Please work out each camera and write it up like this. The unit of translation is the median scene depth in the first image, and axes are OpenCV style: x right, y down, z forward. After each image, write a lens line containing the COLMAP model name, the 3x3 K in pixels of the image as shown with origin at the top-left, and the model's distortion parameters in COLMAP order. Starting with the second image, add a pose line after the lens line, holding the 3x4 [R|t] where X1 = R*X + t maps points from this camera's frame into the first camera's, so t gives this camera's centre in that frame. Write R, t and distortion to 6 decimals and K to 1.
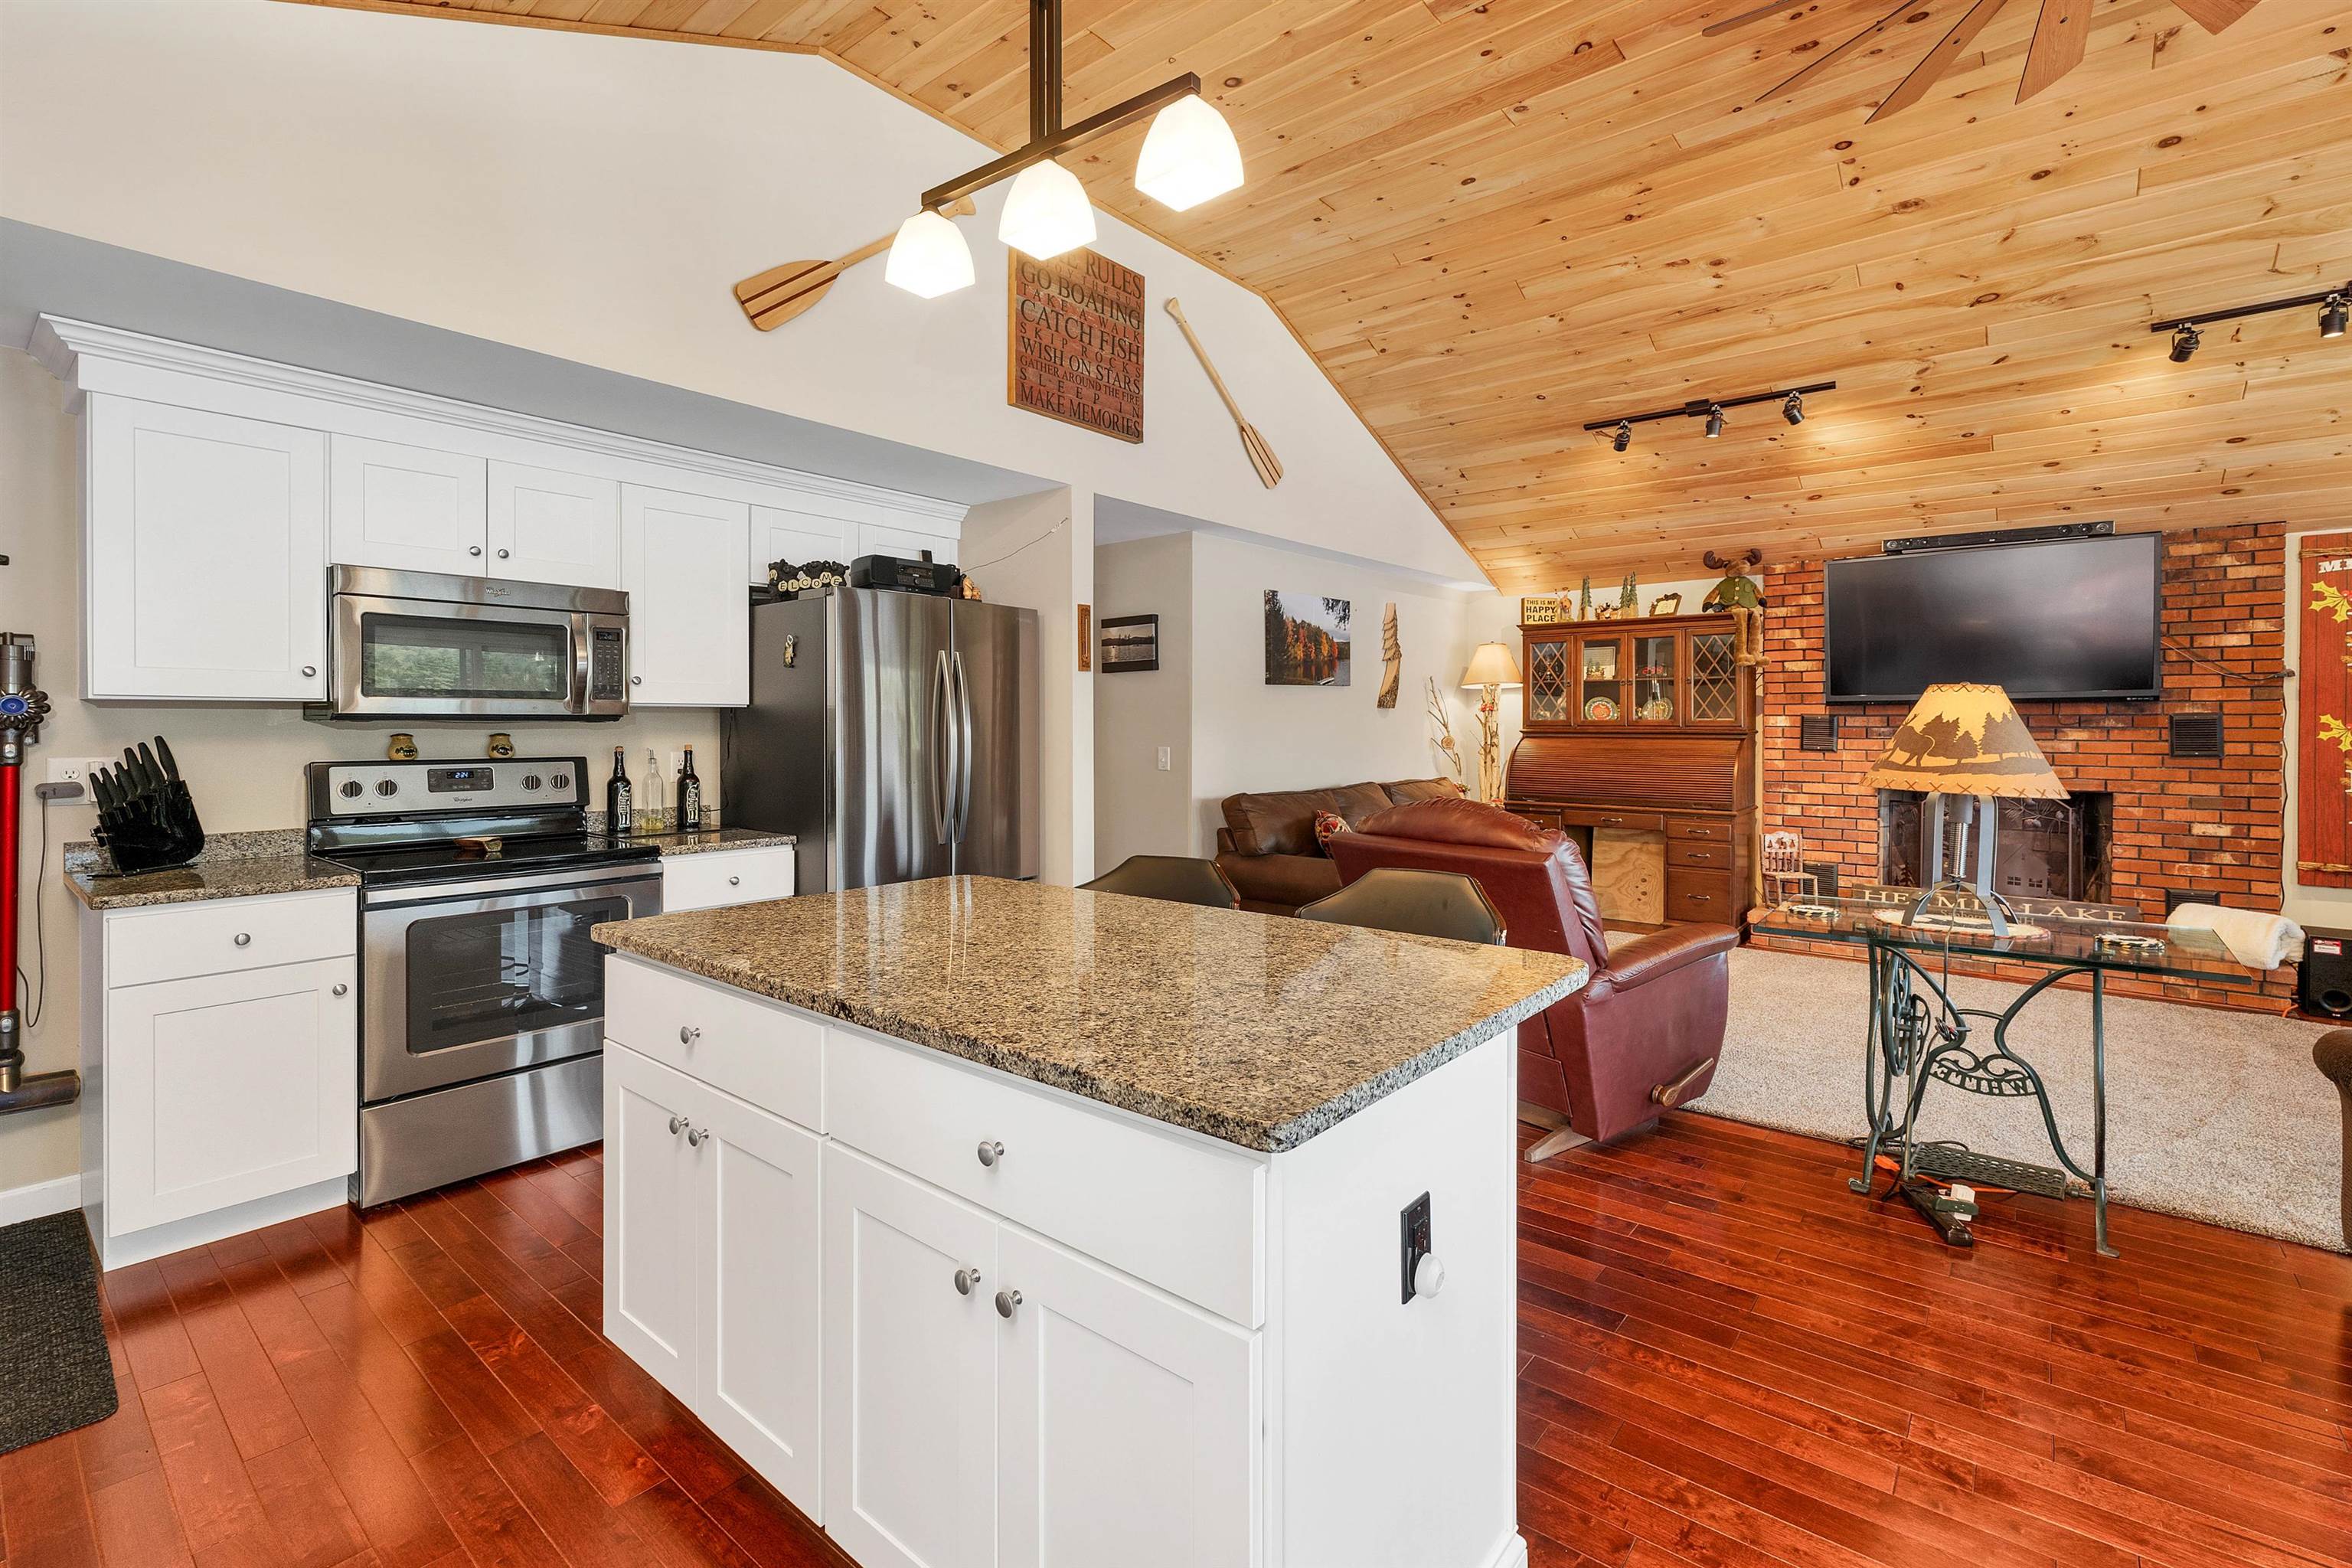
lens RADIAL K [[1015.0, 0, 1182.7], [0, 1015.0, 734.0], [0, 0, 1]] dist [0.000937, 0.001006]
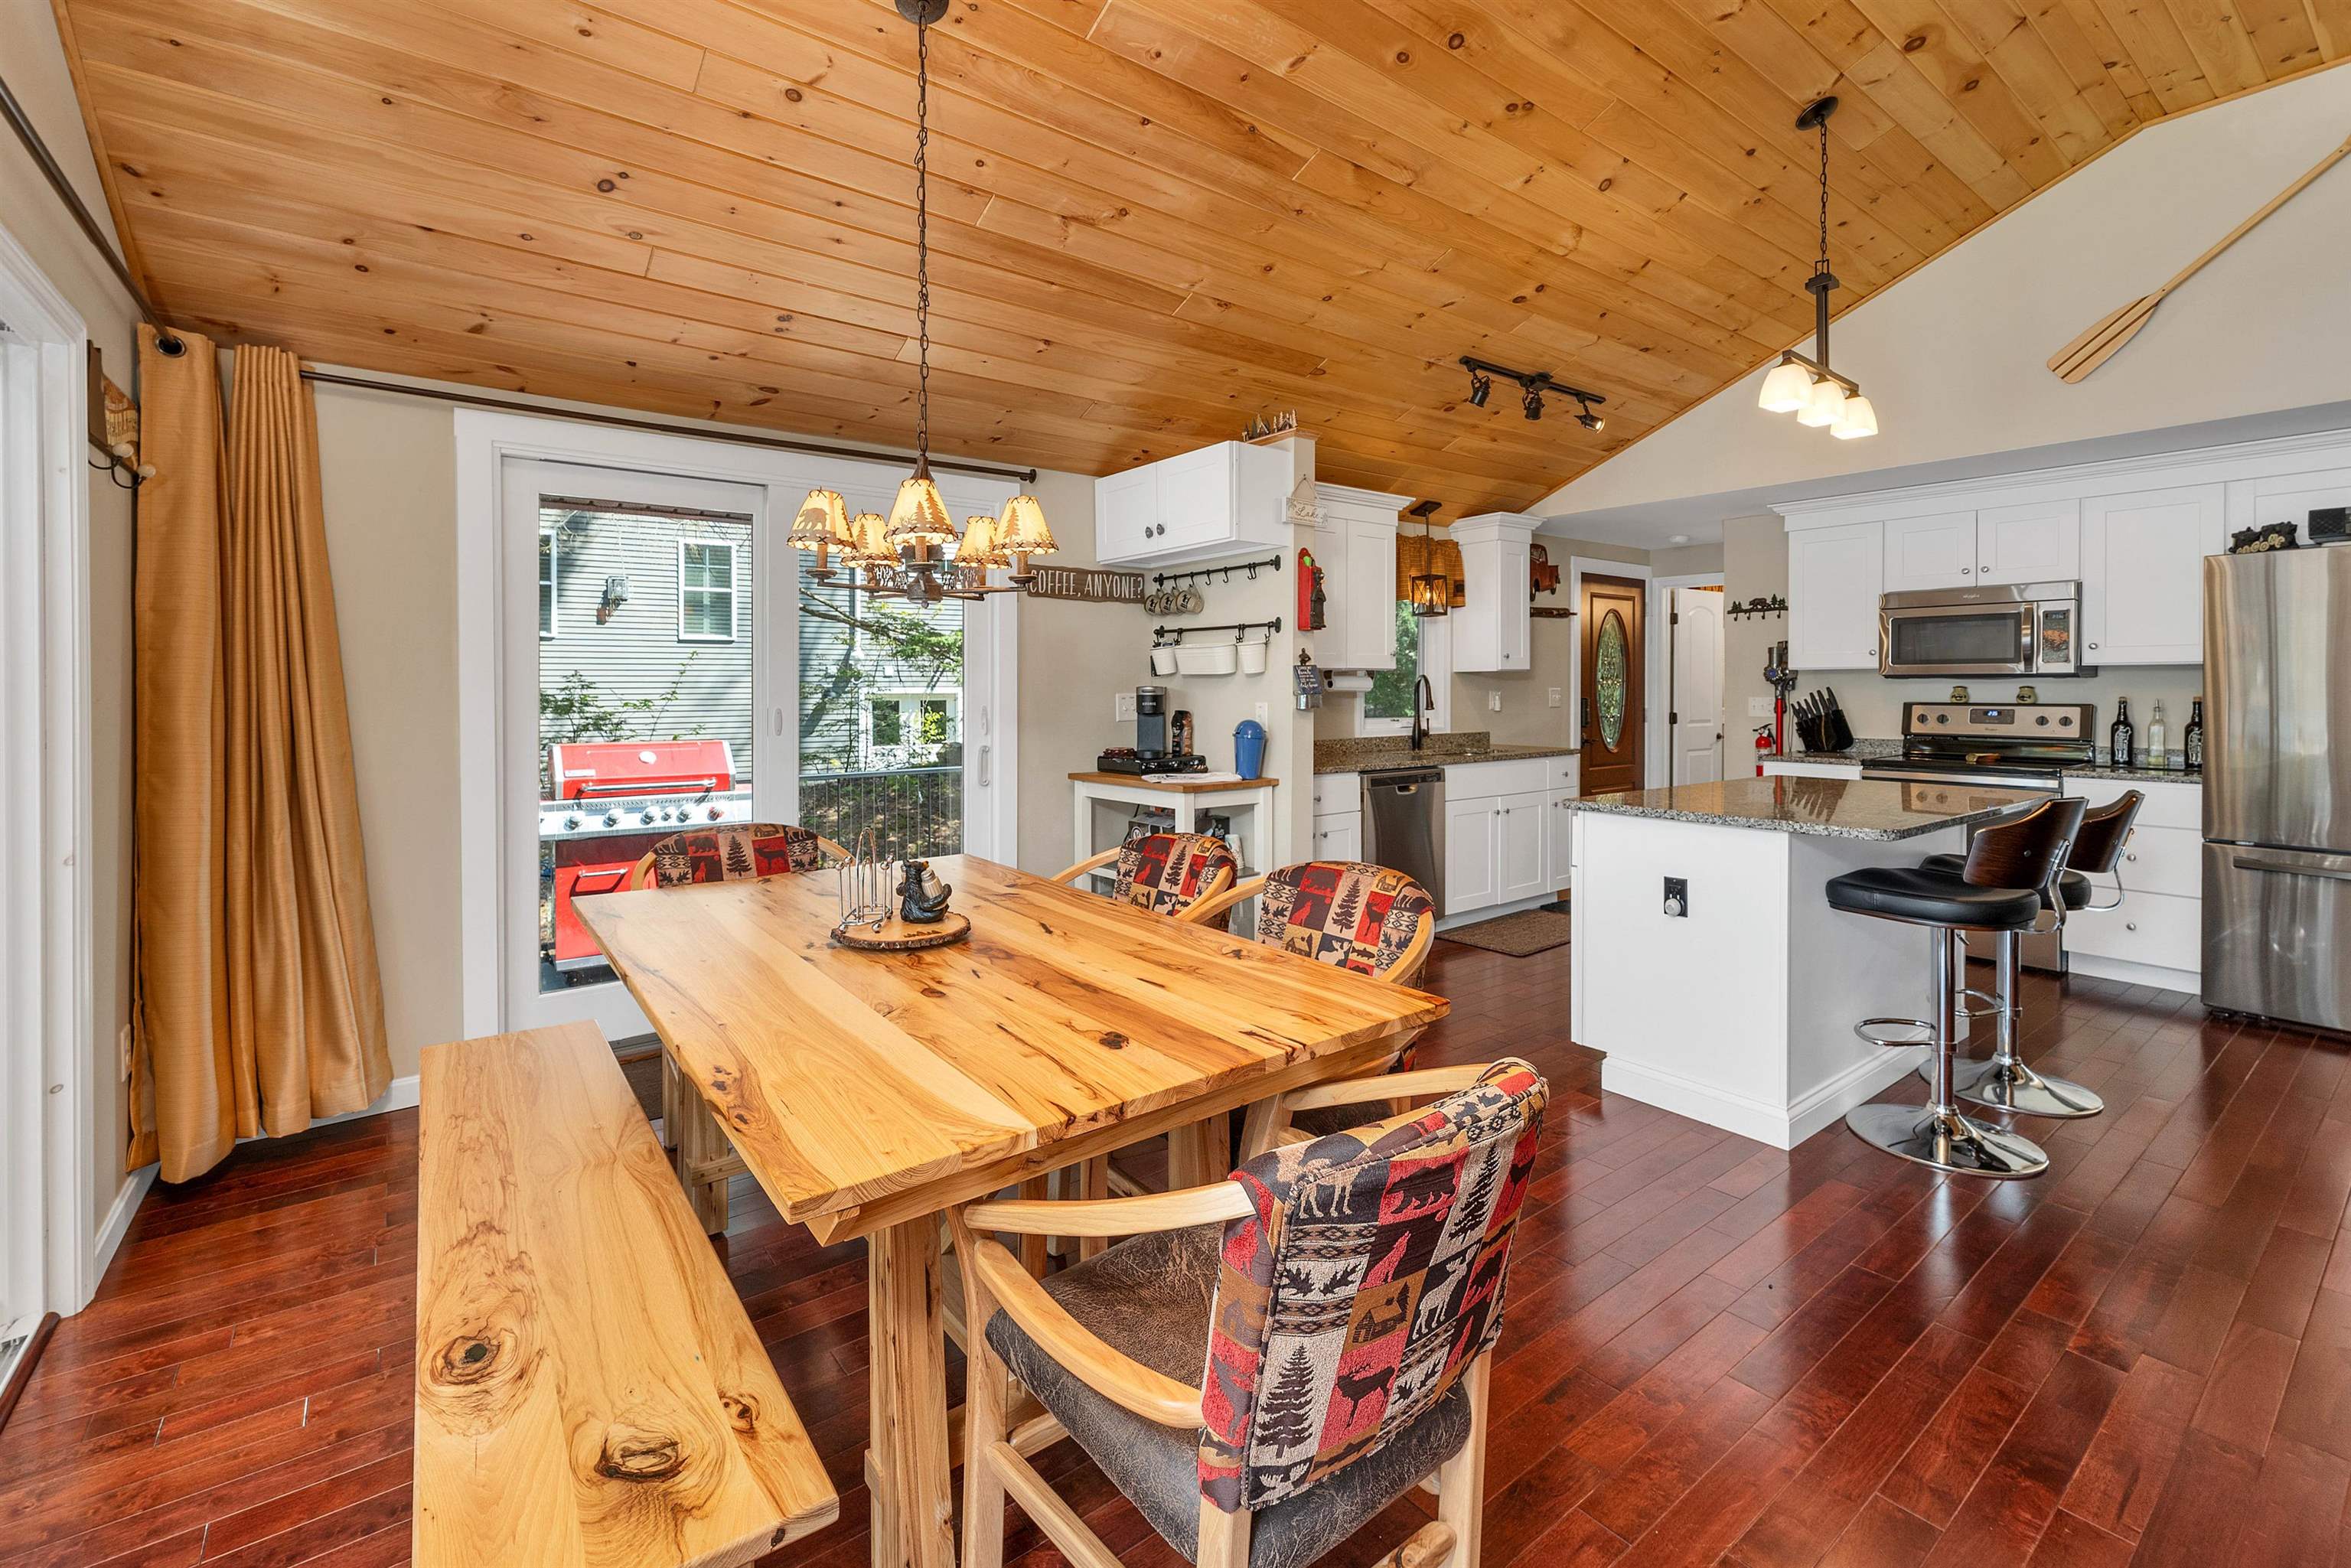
lens RADIAL K [[1013.6, 0, 1160.0], [0, 1013.6, 703.2], [0, 0, 1]] dist [0.001954, -0.000259]
pose [[-0.229378, 0.018313, -0.973165, 0.734675], [-0.004496, 0.999792, 0.019874, 0.000271], [0.973327, 0.008934, -0.229248, 0.091991]]
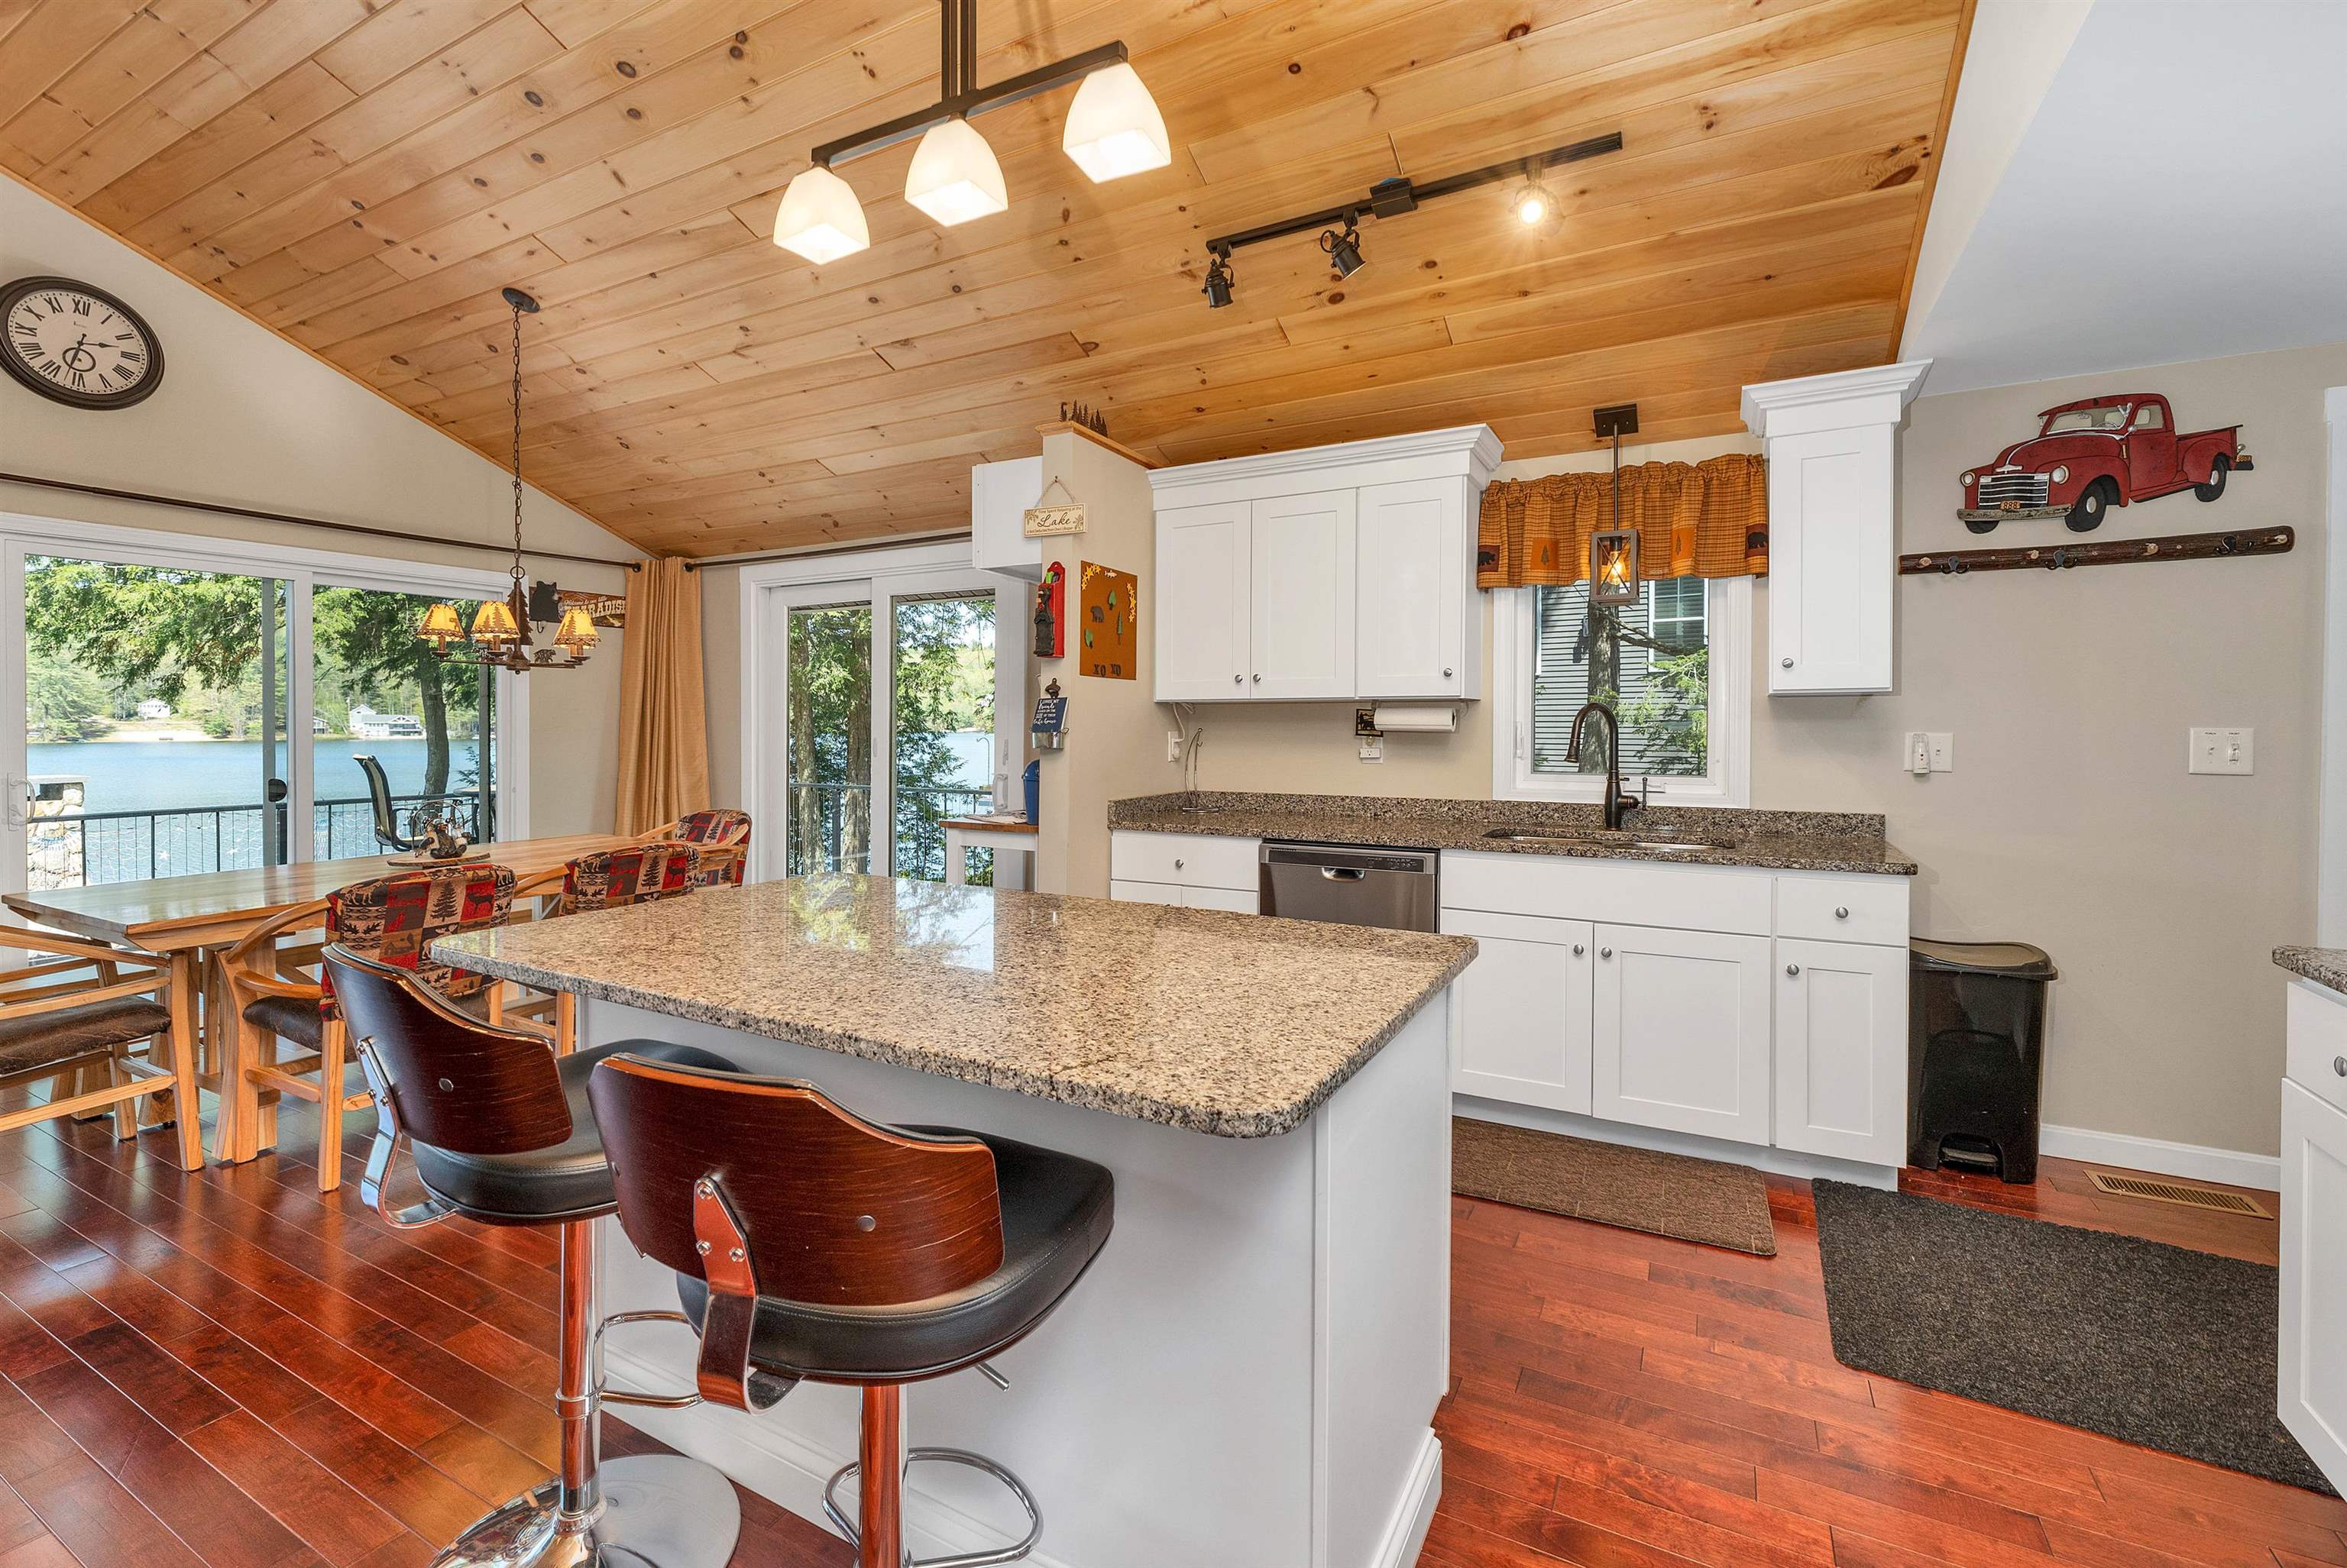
lens RADIAL K [[987.1, 0, 1223.8], [0, 987.1, 731.2], [0, 0, 1]] dist [-0.022040, -0.000049]
pose [[-0.973062, 0.000412, -0.230543, -0.057836], [-0.003094, 0.999885, 0.014842, -0.002599], [0.230522, 0.015156, -0.972949, 0.722992]]
